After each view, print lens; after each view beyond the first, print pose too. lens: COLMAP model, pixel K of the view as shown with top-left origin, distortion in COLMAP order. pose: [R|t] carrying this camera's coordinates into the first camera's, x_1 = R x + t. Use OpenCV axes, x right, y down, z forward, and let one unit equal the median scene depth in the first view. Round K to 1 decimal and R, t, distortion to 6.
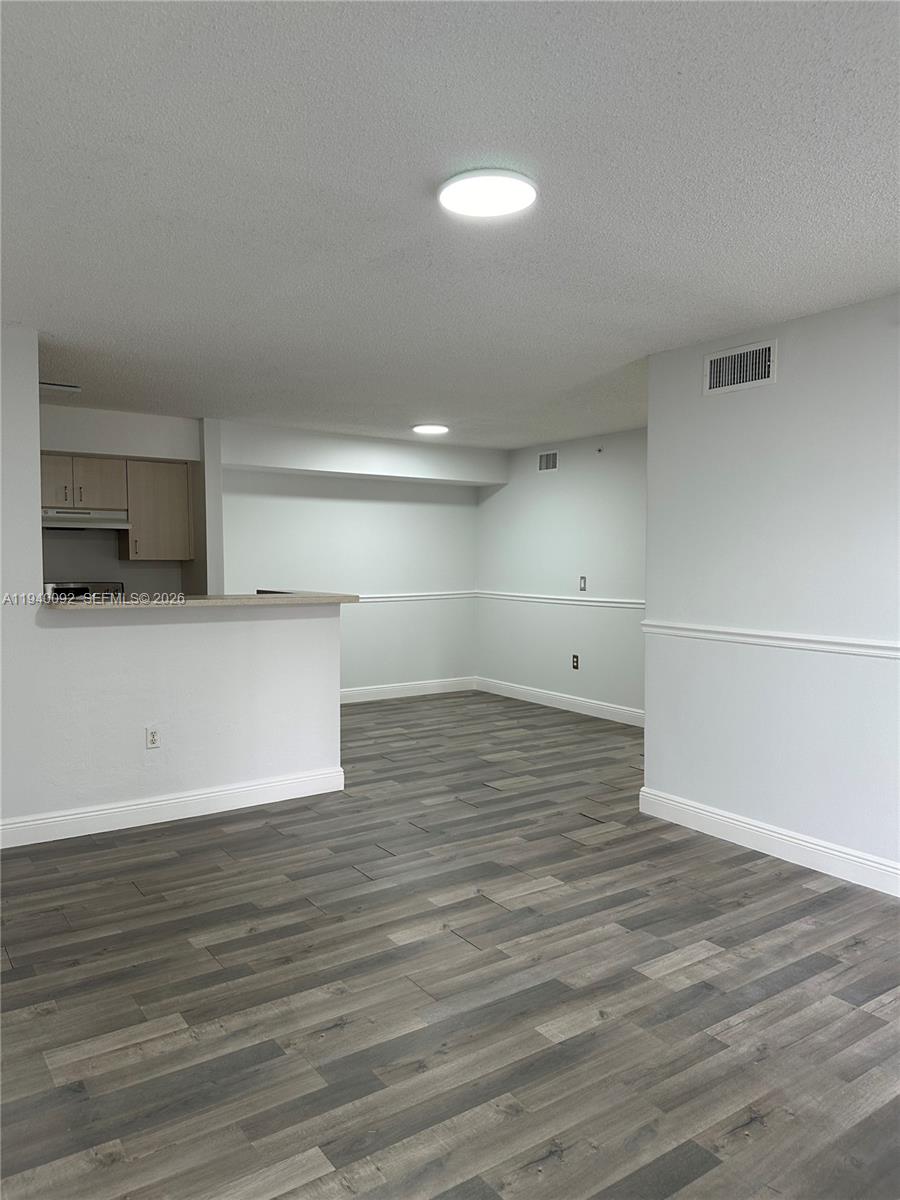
lens RADIAL K [[836.1, 0, 434.8], [0, 836.1, 599.9], [0, 0, 1]] dist [0.000900, -0.005803]
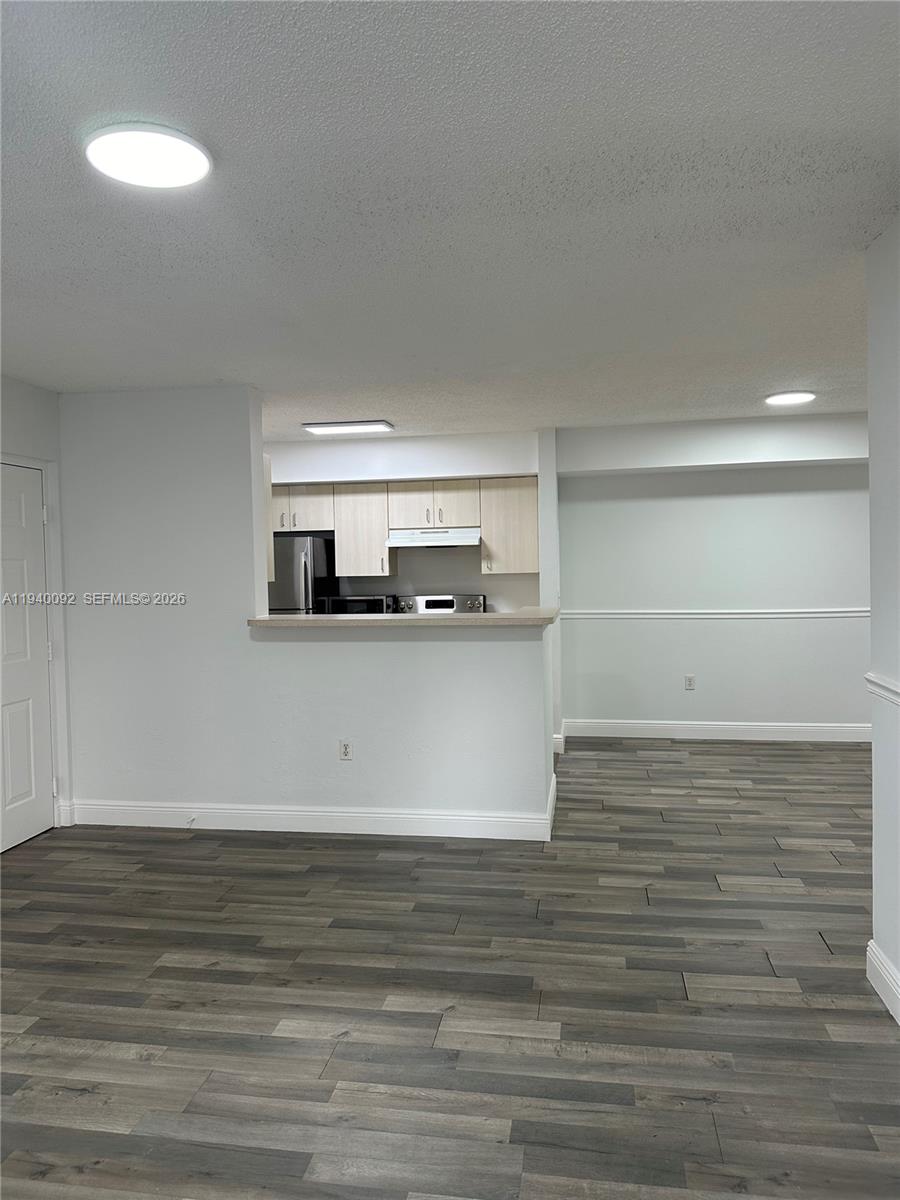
lens RADIAL K [[862.4, 0, 450.0], [0, 862.4, 600.0], [0, 0, 1]] dist [0.008983, -0.006703]
pose [[0.735212, 0.029497, -0.677195, 0.522848], [-0.025536, 0.999549, 0.015814, -0.041243], [0.677356, 0.005667, 0.735634, 0.357605]]
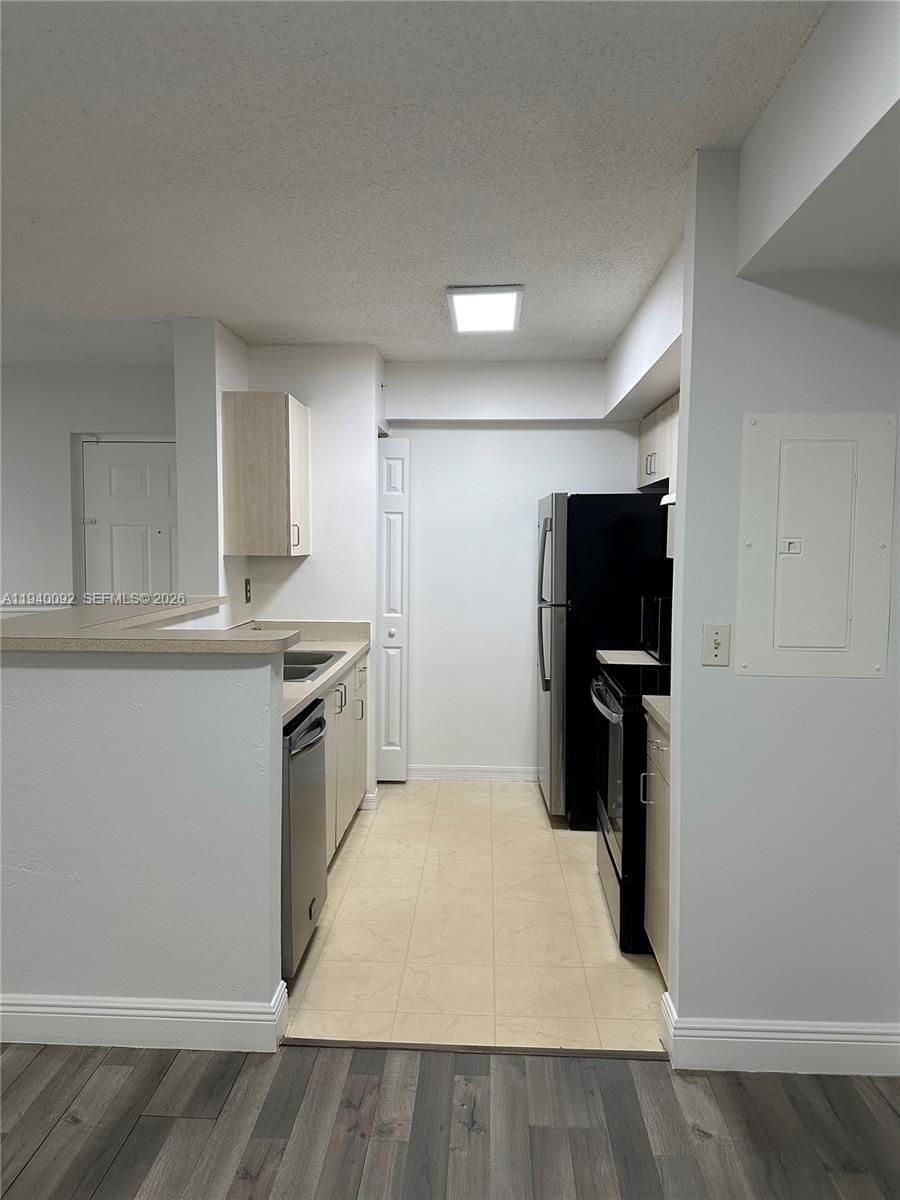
lens RADIAL K [[862.4, 0, 450.0], [0, 862.4, 600.0], [0, 0, 1]] dist [0.008983, -0.006703]
pose [[-0.599994, 0.052839, -0.798258, 0.139348], [-0.050133, 0.993372, 0.103436, -0.115378], [0.798432, 0.102080, -0.593368, 1.913266]]
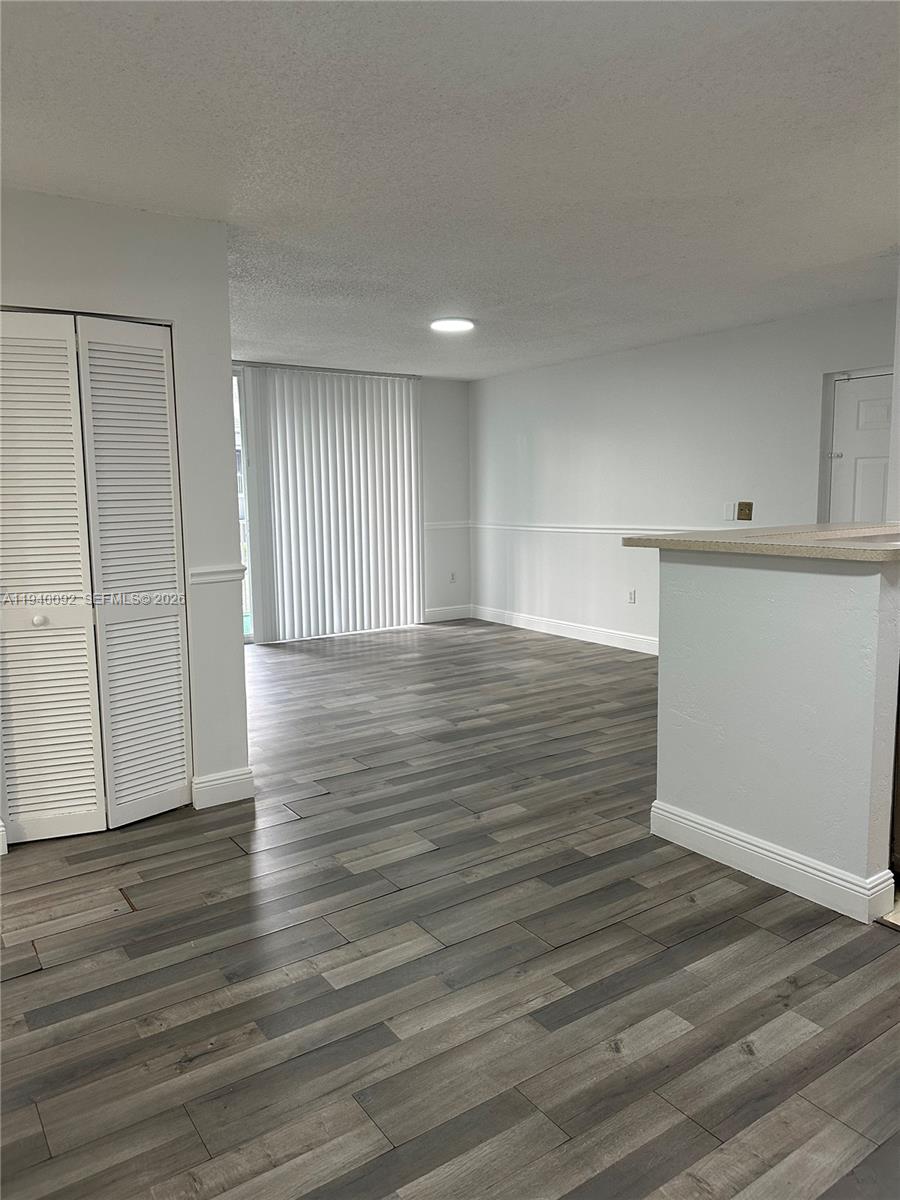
lens RADIAL K [[862.4, 0, 450.0], [0, 862.4, 600.0], [0, 0, 1]] dist [0.008983, -0.006703]
pose [[-0.999677, 0.017543, -0.018371, 0.075497], [0.013855, 0.982731, 0.184520, -0.107816], [0.021290, 0.184206, -0.982657, 2.105532]]
